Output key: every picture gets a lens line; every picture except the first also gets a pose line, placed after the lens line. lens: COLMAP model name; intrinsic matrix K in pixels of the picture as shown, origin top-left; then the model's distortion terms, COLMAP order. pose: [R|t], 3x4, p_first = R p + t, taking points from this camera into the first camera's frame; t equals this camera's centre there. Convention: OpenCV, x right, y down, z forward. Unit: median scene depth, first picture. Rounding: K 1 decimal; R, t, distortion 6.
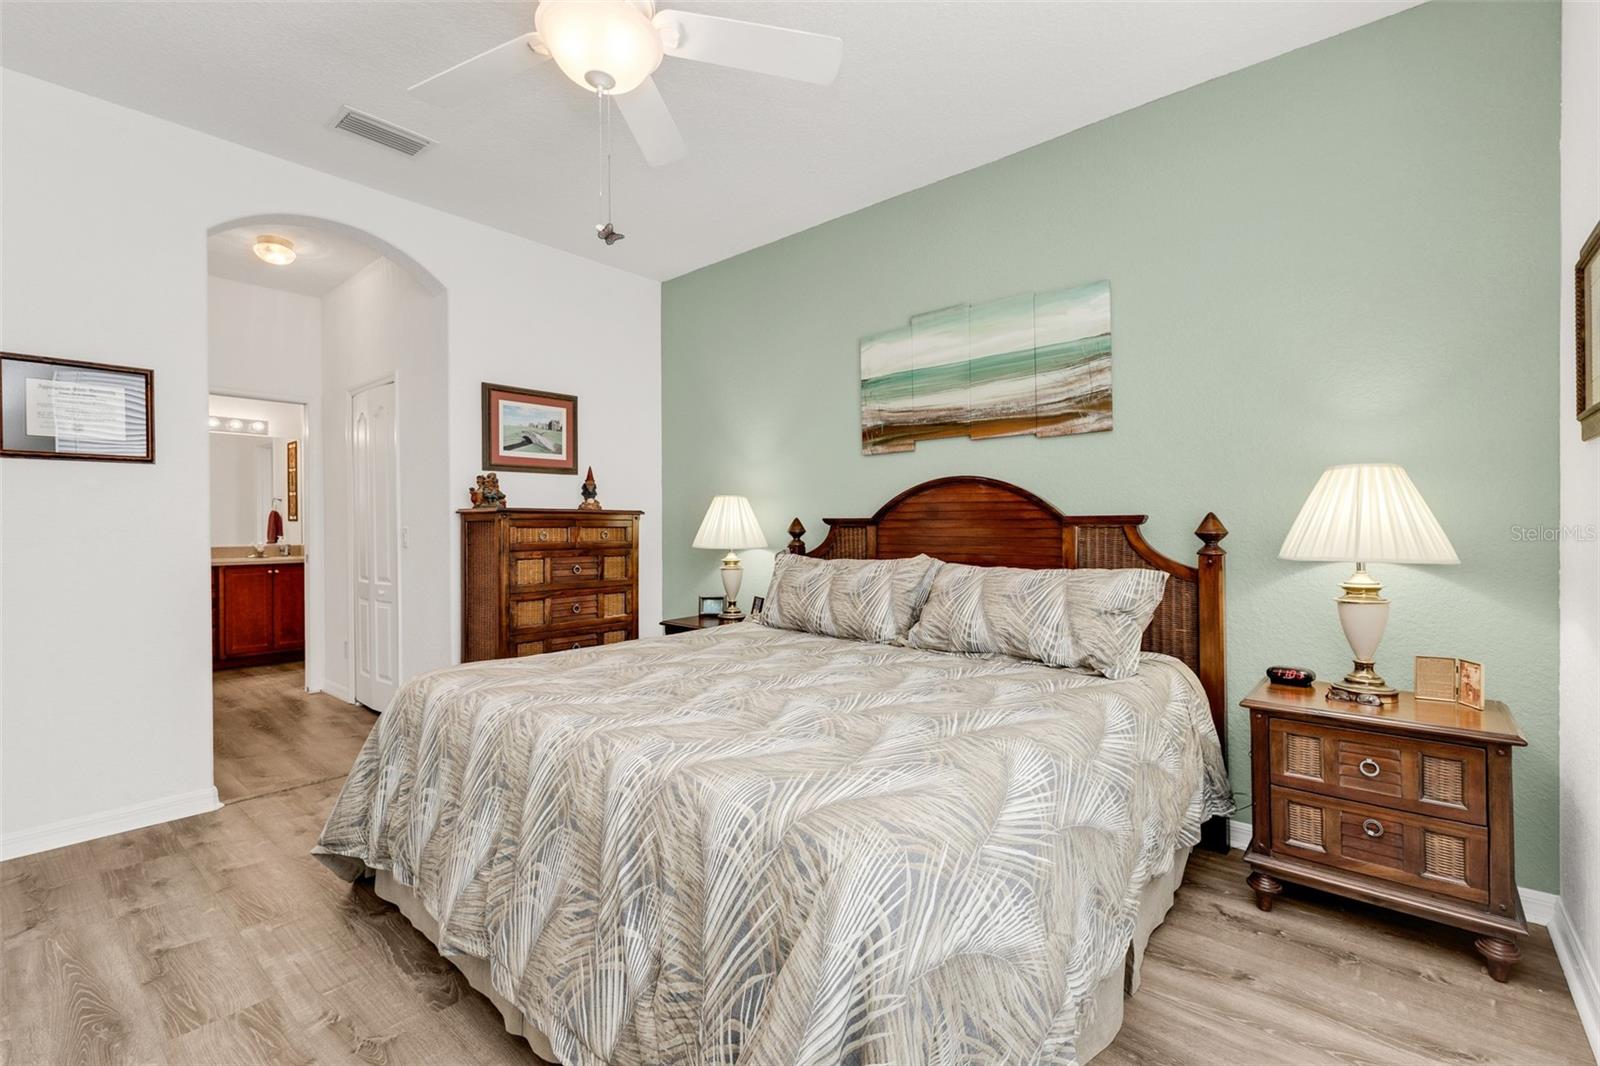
lens RADIAL K [[694.9, 0, 804.3], [0, 694.9, 523.7], [0, 0, 1]] dist [0.005041, 0.000350]
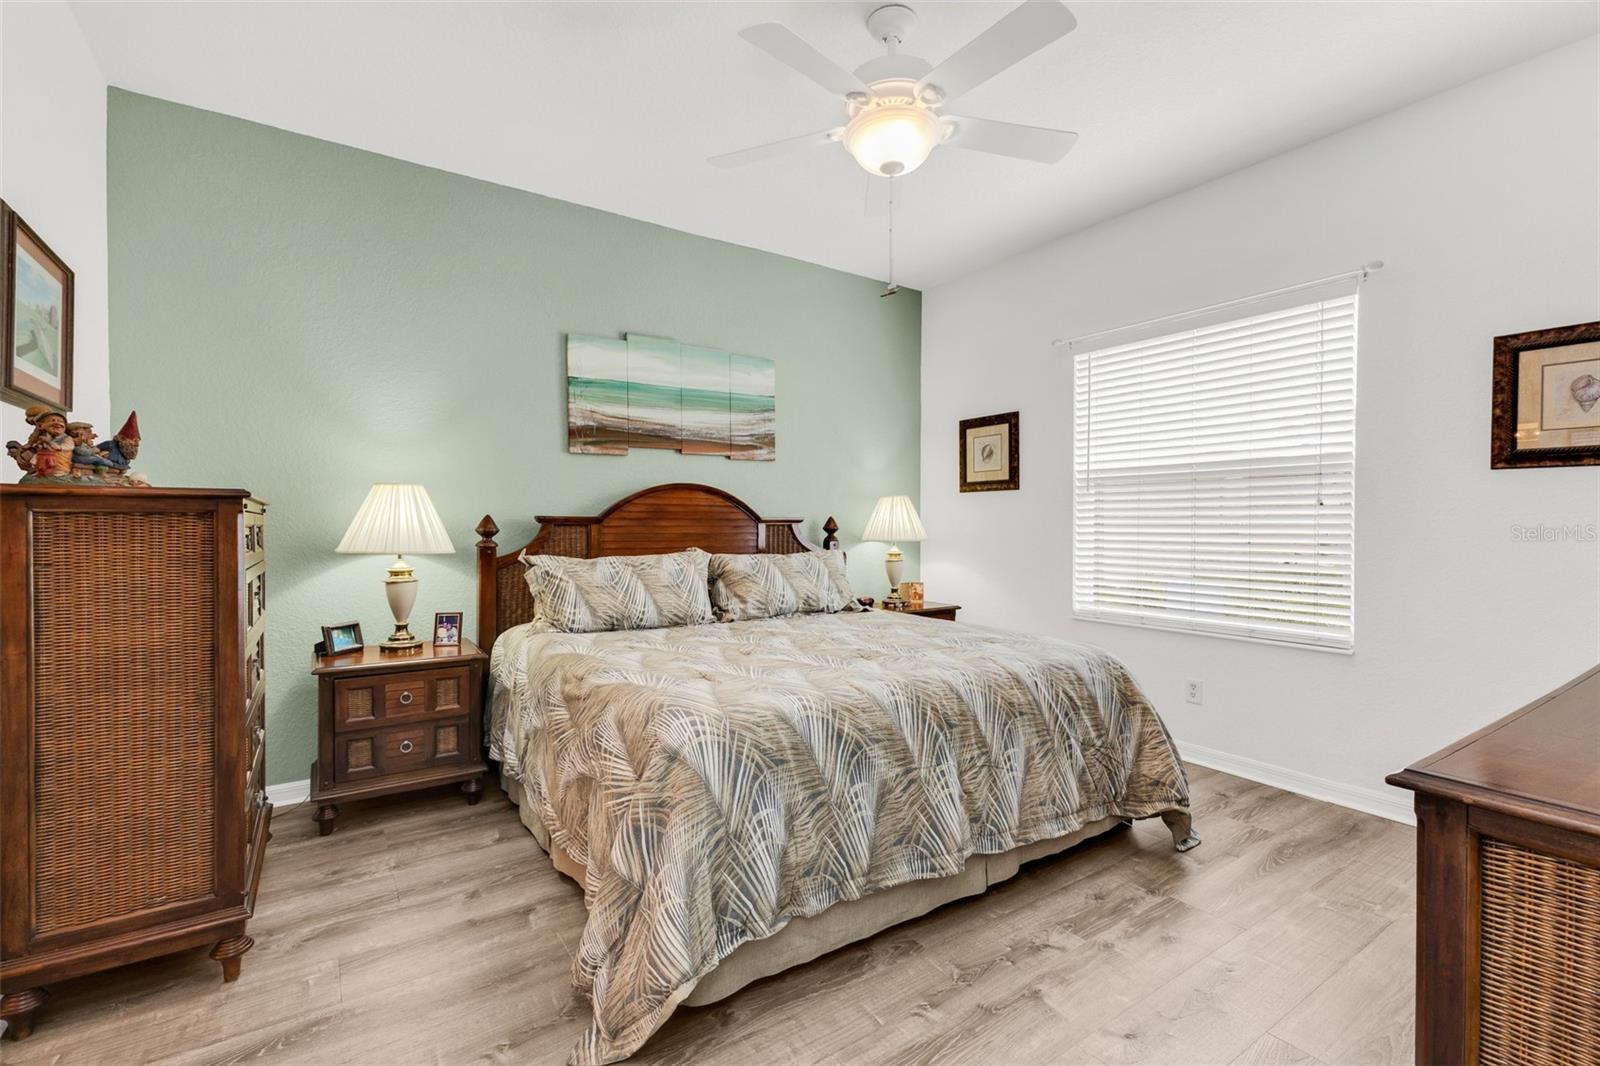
lens RADIAL K [[712.2, 0, 795.9], [0, 712.2, 523.1], [0, 0, 1]] dist [0.009684, 0.000101]
pose [[0.268641, 0.001863, 0.963239, -0.912693], [-0.003335, 0.999994, -0.001004, 0.001795], [-0.963235, -0.002943, 0.268645, 0.475241]]
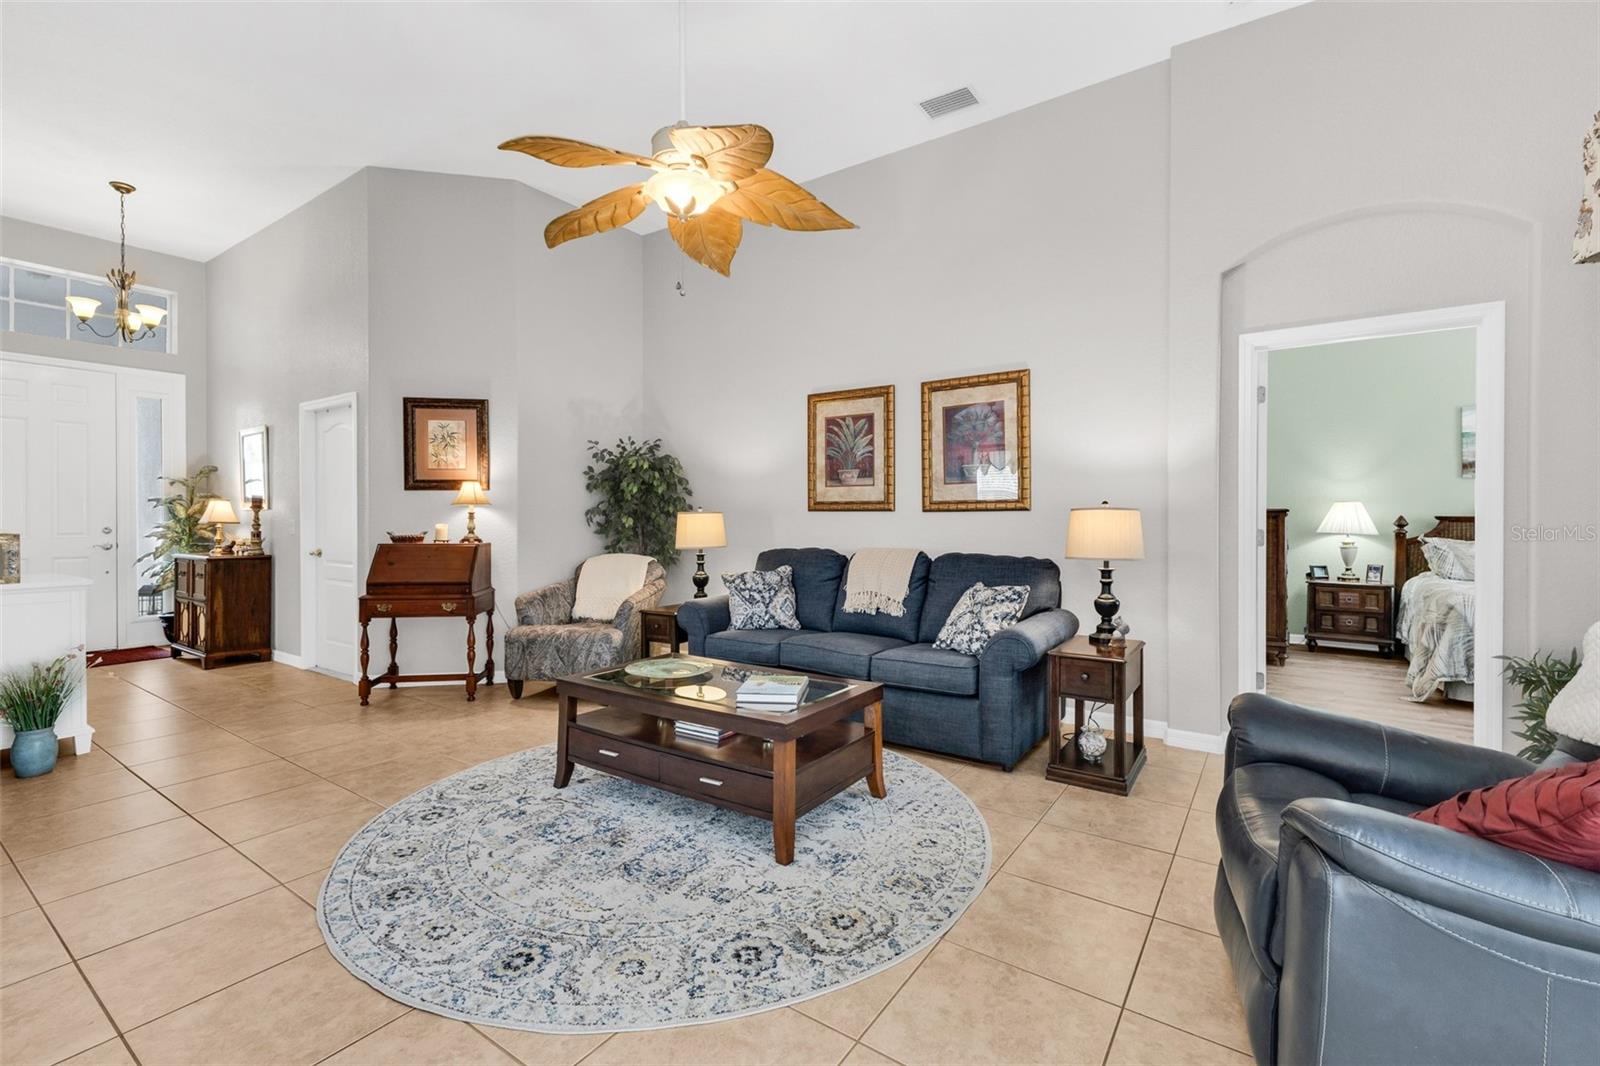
lens RADIAL K [[694.9, 0, 804.3], [0, 694.9, 523.7], [0, 0, 1]] dist [0.005041, 0.000350]
pose [[0.995034, 0.005147, 0.099407, -1.855922], [-0.006095, 0.999939, 0.009238, 0.004637], [-0.099353, -0.009798, 0.995004, -0.562008]]
